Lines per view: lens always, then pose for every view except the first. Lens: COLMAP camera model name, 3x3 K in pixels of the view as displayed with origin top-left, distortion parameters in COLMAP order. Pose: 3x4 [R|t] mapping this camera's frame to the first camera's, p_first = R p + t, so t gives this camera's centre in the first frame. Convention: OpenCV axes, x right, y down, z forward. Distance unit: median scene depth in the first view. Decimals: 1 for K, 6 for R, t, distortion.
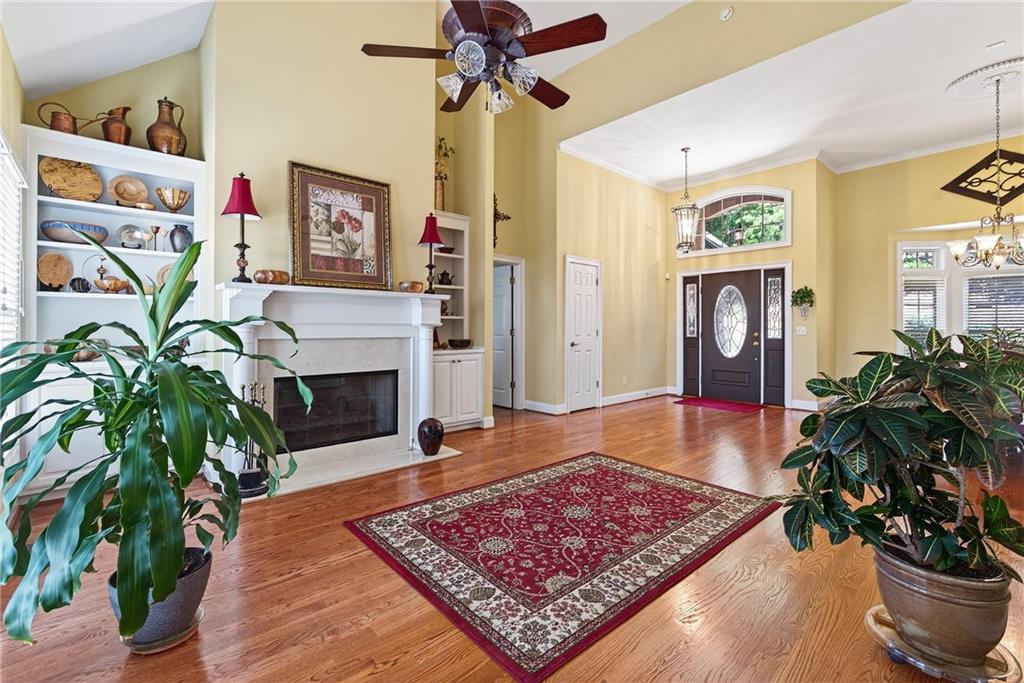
lens RADIAL K [[445.4, 0, 514.6], [0, 445.4, 320.9], [0, 0, 1]] dist [0.004431, -0.000397]
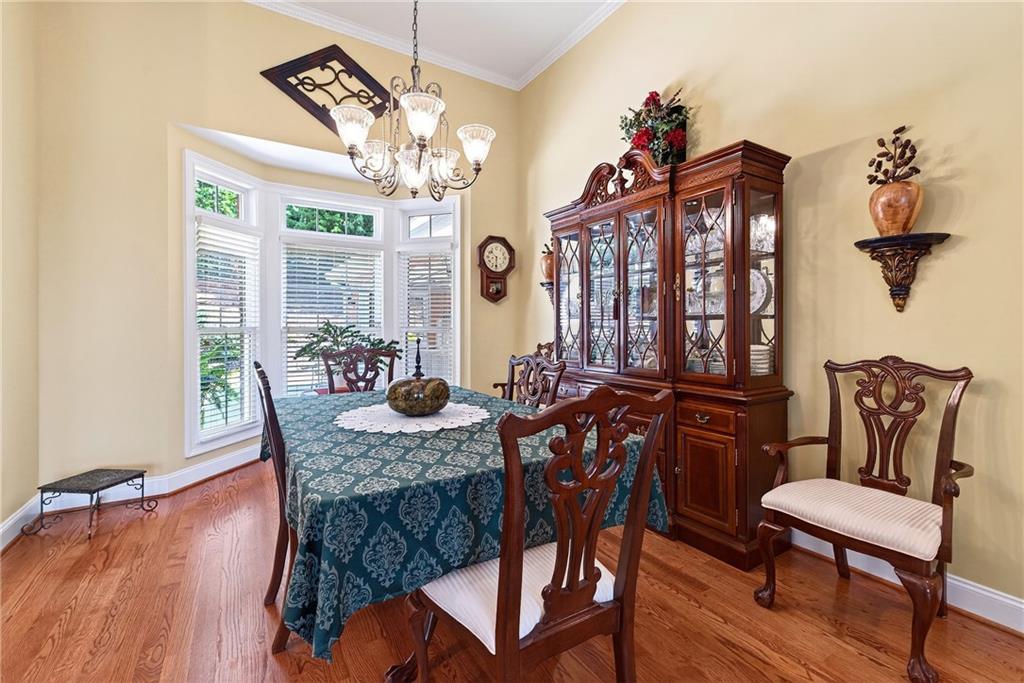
lens RADIAL K [[445.4, 0, 516.5], [0, 445.4, 331.5], [0, 0, 1]] dist [0.004431, -0.000397]
pose [[0.191479, -0.004784, 0.981485, 0.771906], [-0.019057, 0.999781, 0.008591, 0.026448], [-0.981312, -0.020349, 0.191346, 0.950469]]
